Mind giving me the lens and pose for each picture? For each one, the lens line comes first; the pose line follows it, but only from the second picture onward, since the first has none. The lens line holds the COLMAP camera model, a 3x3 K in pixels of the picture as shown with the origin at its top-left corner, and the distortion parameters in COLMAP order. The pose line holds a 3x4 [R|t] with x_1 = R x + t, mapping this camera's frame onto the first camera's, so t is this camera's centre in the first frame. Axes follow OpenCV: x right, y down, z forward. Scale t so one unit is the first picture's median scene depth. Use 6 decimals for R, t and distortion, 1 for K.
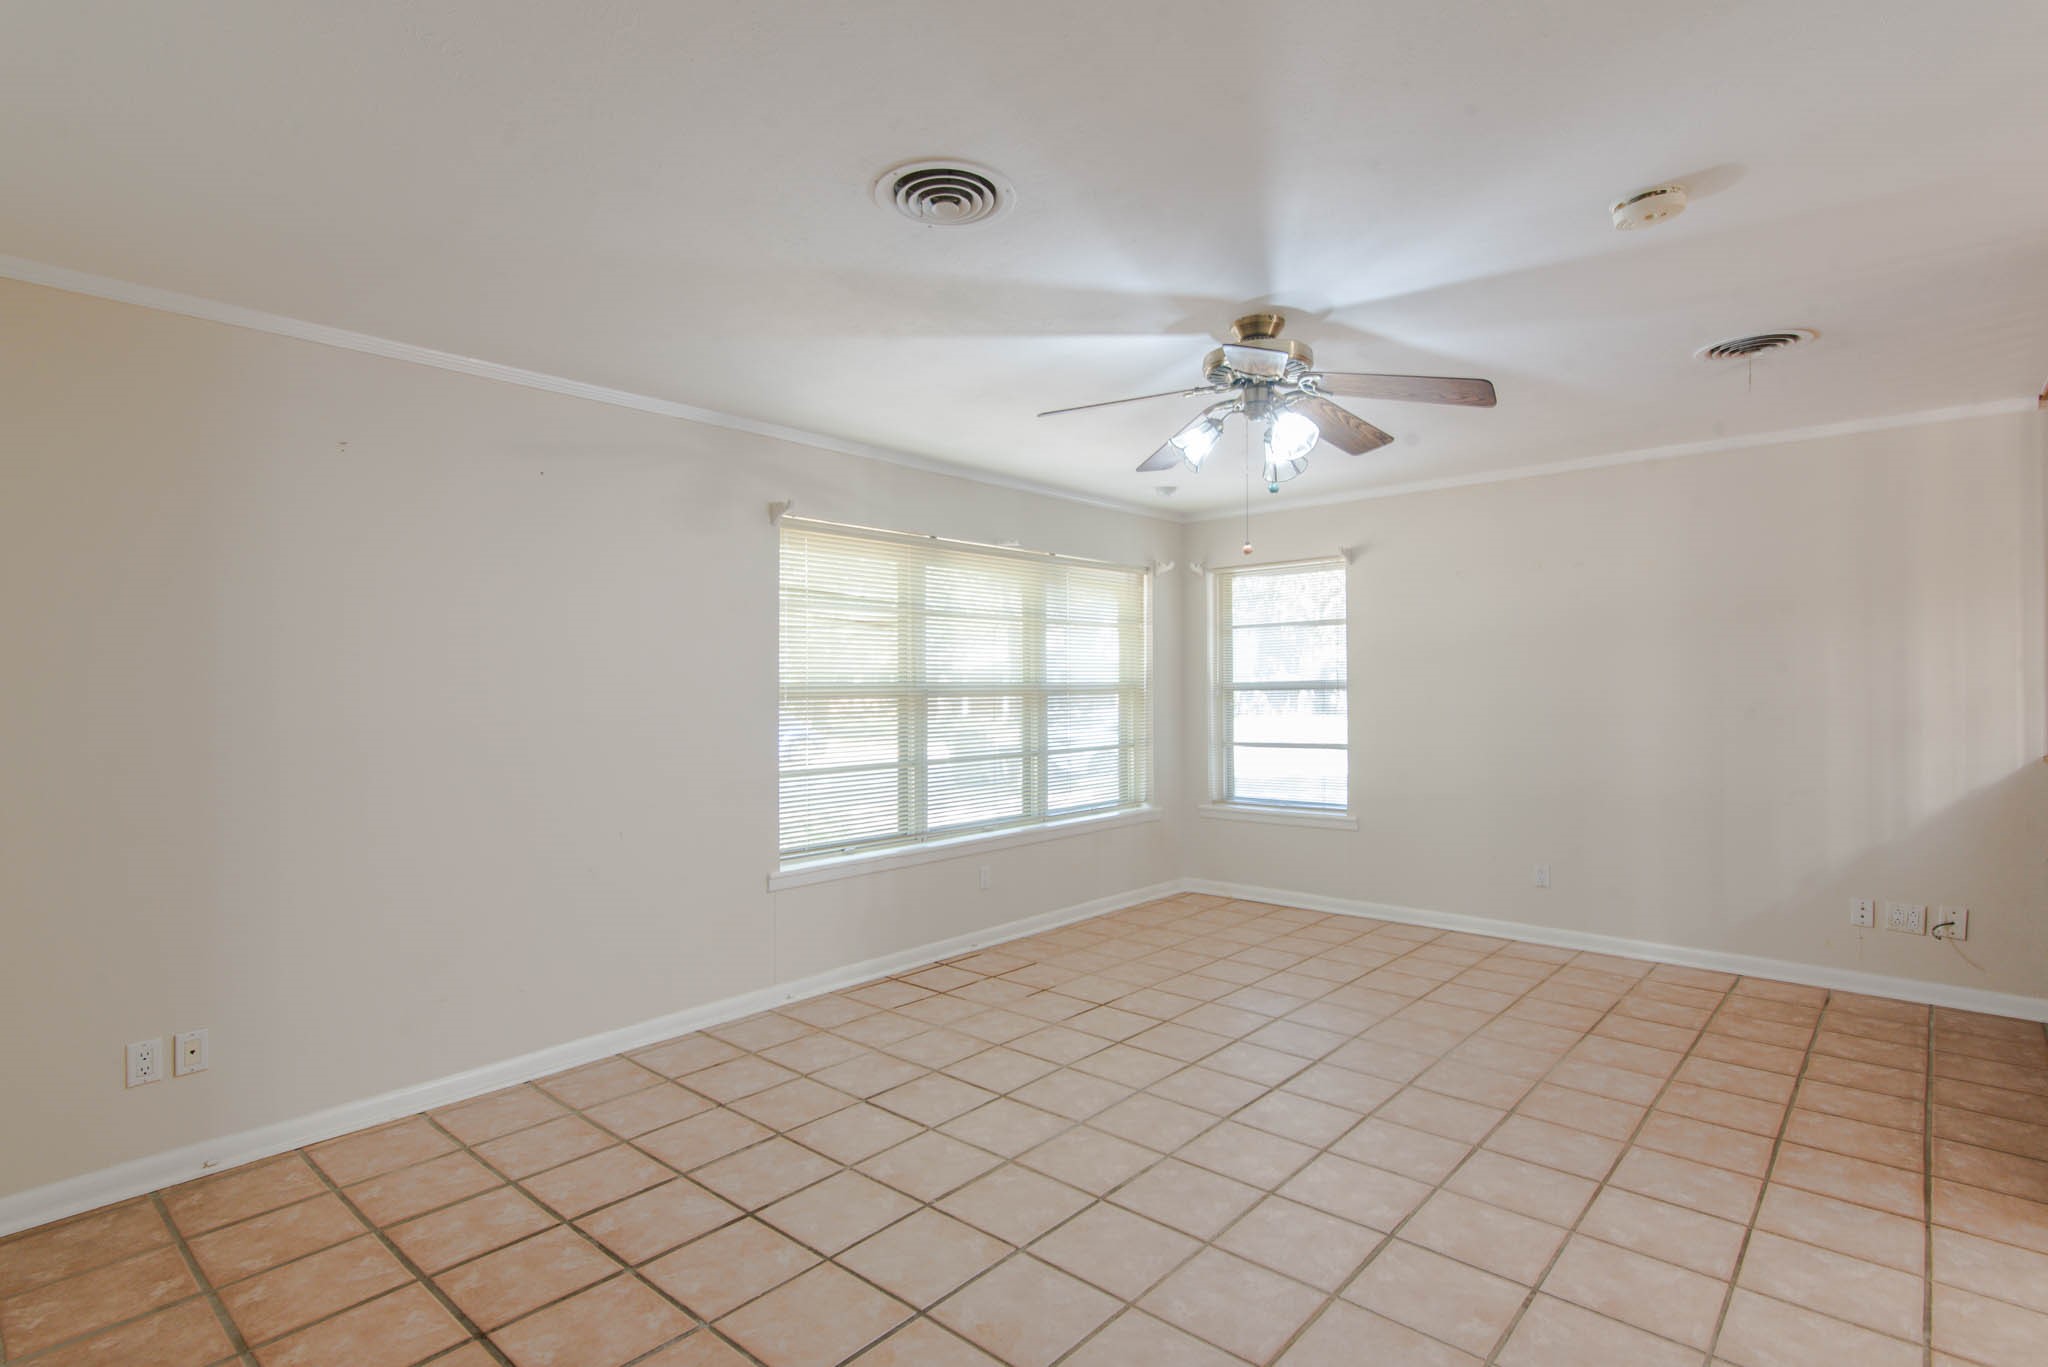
lens RADIAL K [[1013.7, 0, 1019.2], [0, 1013.7, 672.4], [0, 0, 1]] dist [0.013476, -0.000045]
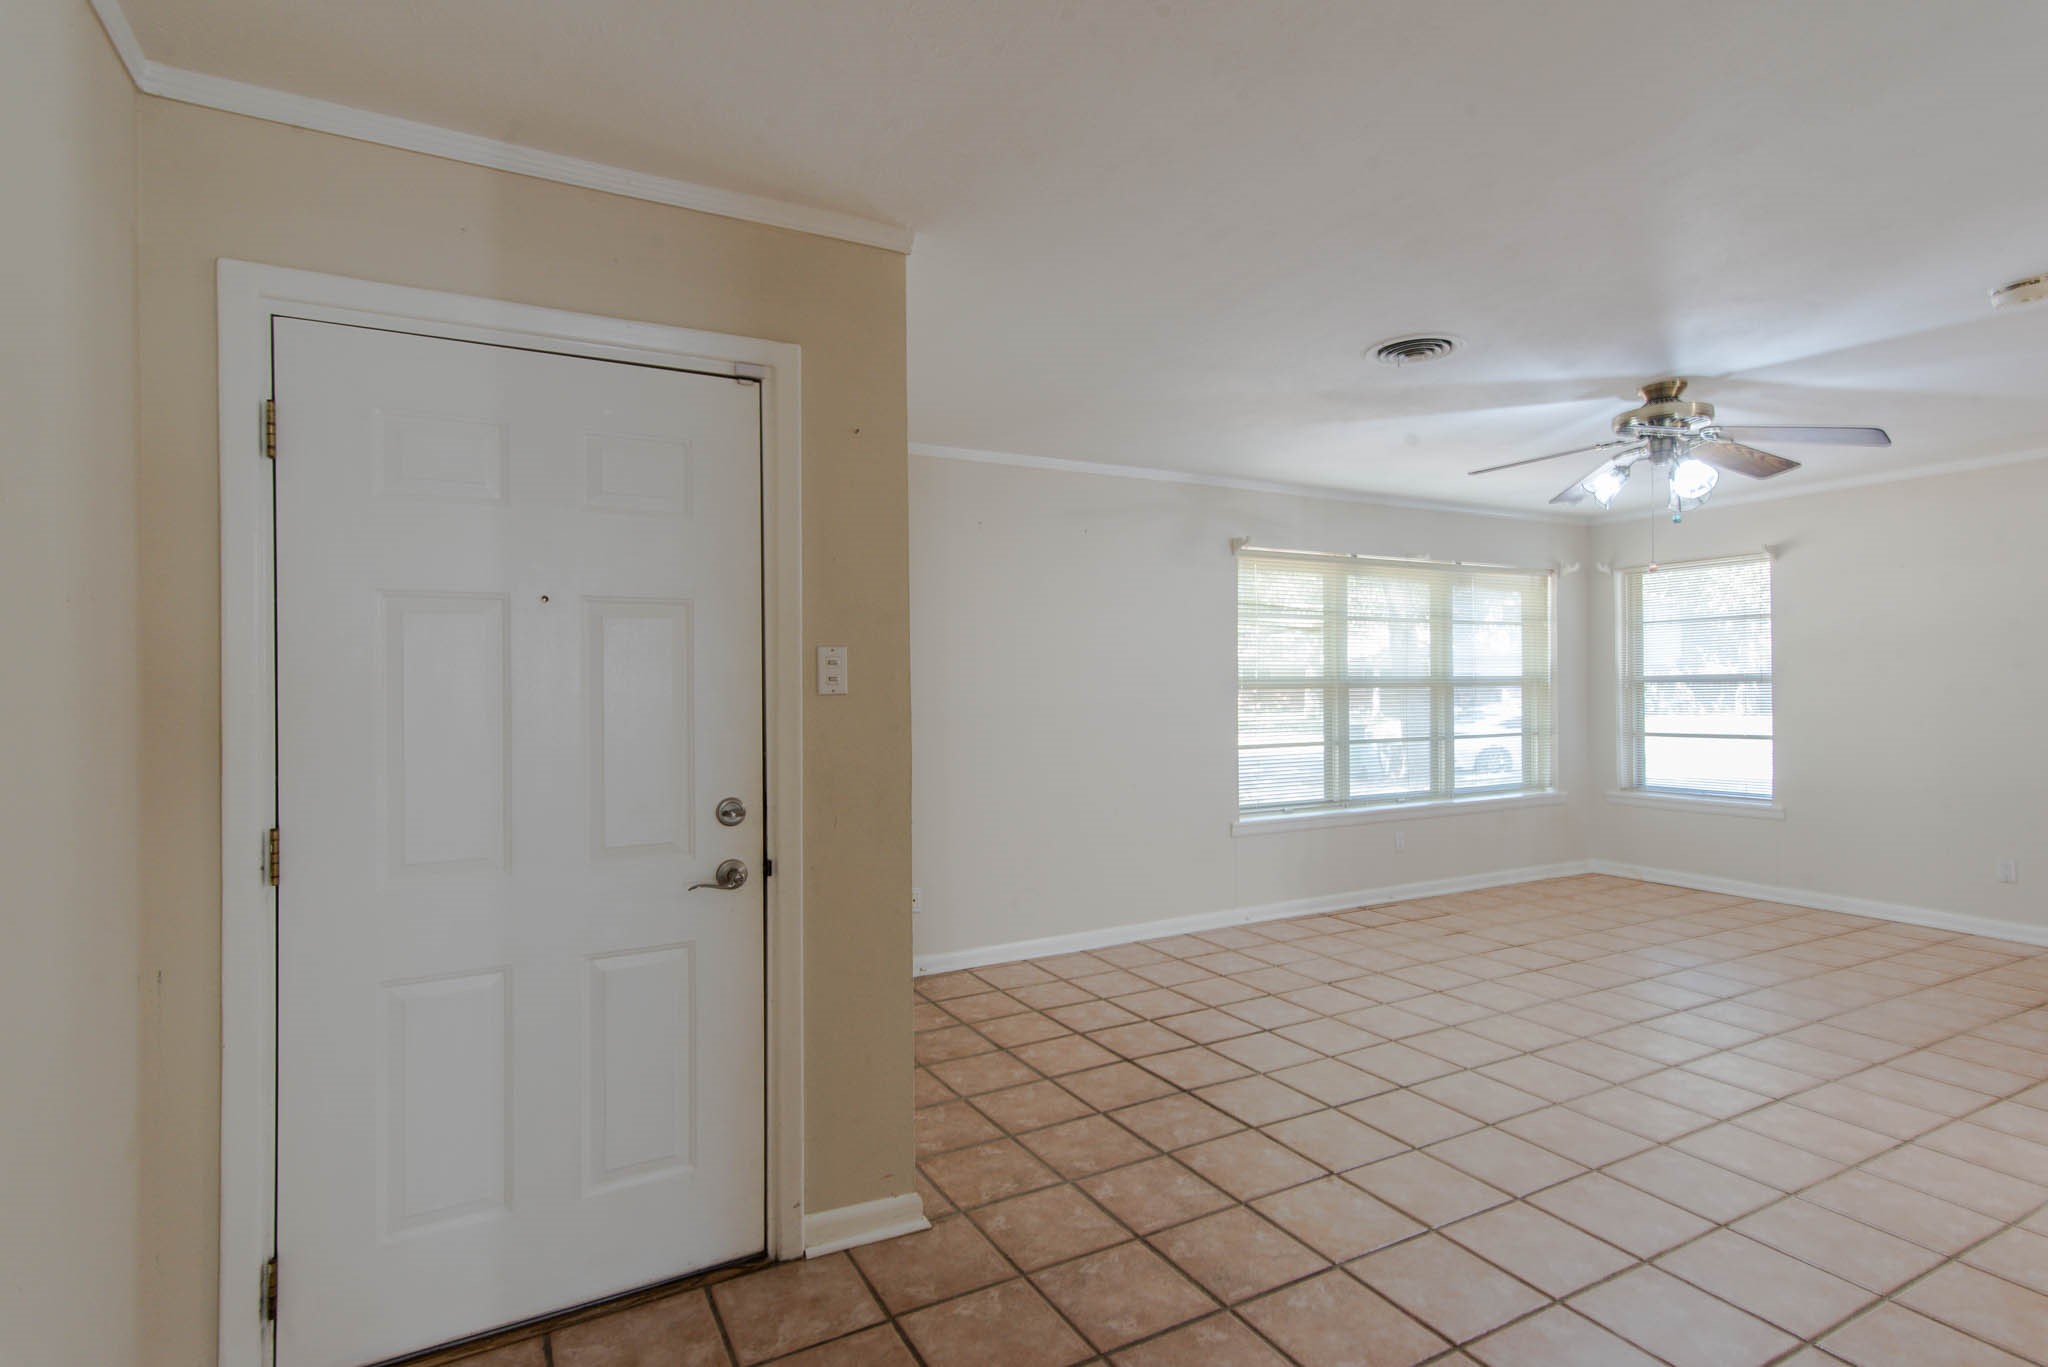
lens RADIAL K [[1013.7, 0, 1019.2], [0, 1013.7, 672.4], [0, 0, 1]] dist [0.013476, -0.000045]
pose [[0.940841, -0.003267, -0.338832, -0.055304], [0.005236, 0.999974, 0.004900, -0.002609], [0.338807, -0.006384, 0.940834, -0.292763]]
